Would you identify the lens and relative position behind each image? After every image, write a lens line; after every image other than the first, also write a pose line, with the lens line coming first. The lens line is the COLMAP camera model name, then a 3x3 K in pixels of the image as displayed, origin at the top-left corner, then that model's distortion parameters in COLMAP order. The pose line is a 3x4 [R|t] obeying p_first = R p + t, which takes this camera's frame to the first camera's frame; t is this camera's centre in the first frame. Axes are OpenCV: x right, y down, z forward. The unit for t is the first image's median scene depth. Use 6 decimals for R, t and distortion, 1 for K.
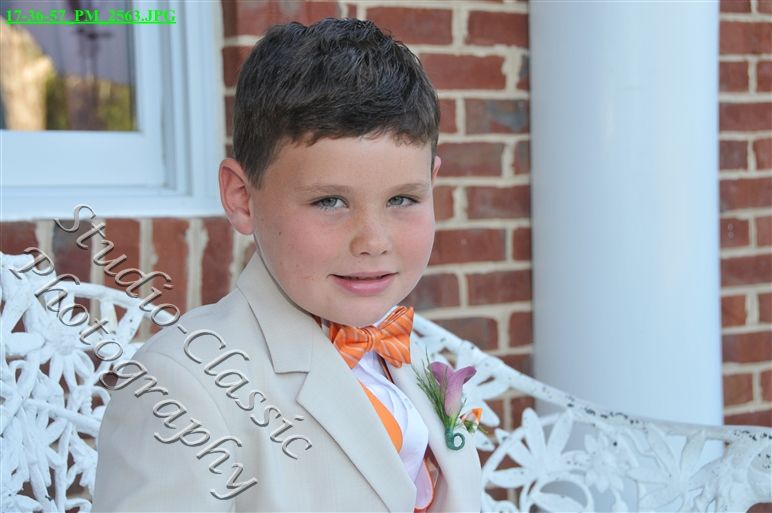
lens RADIAL K [[1527.5, 0, 390.1], [0, 1527.5, 269.6], [0, 0, 1]] dist [0.424026, 0.000000]
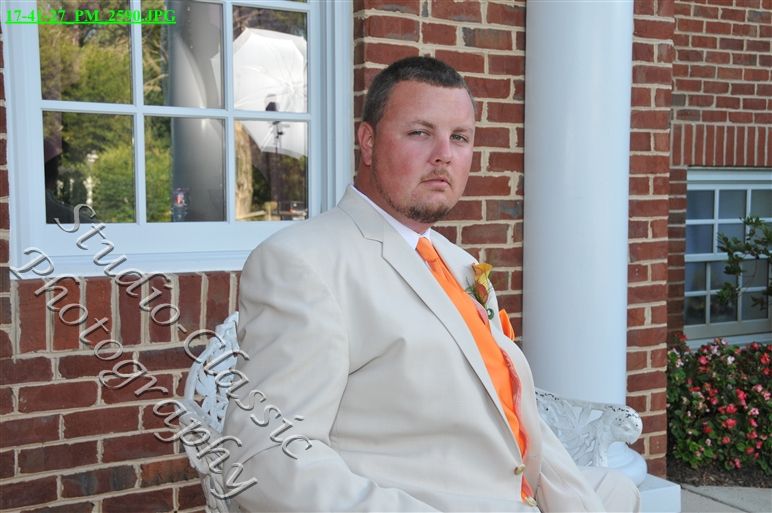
lens RADIAL K [[977.1, 0, 397.6], [0, 977.1, 271.0], [0, 0, 1]] dist [0.107672, 0.000000]
pose [[0.997834, 0.029564, -0.058762, 0.013904], [-0.028057, 0.999260, 0.026304, -0.054453], [0.059496, -0.024598, 0.997925, -0.152317]]
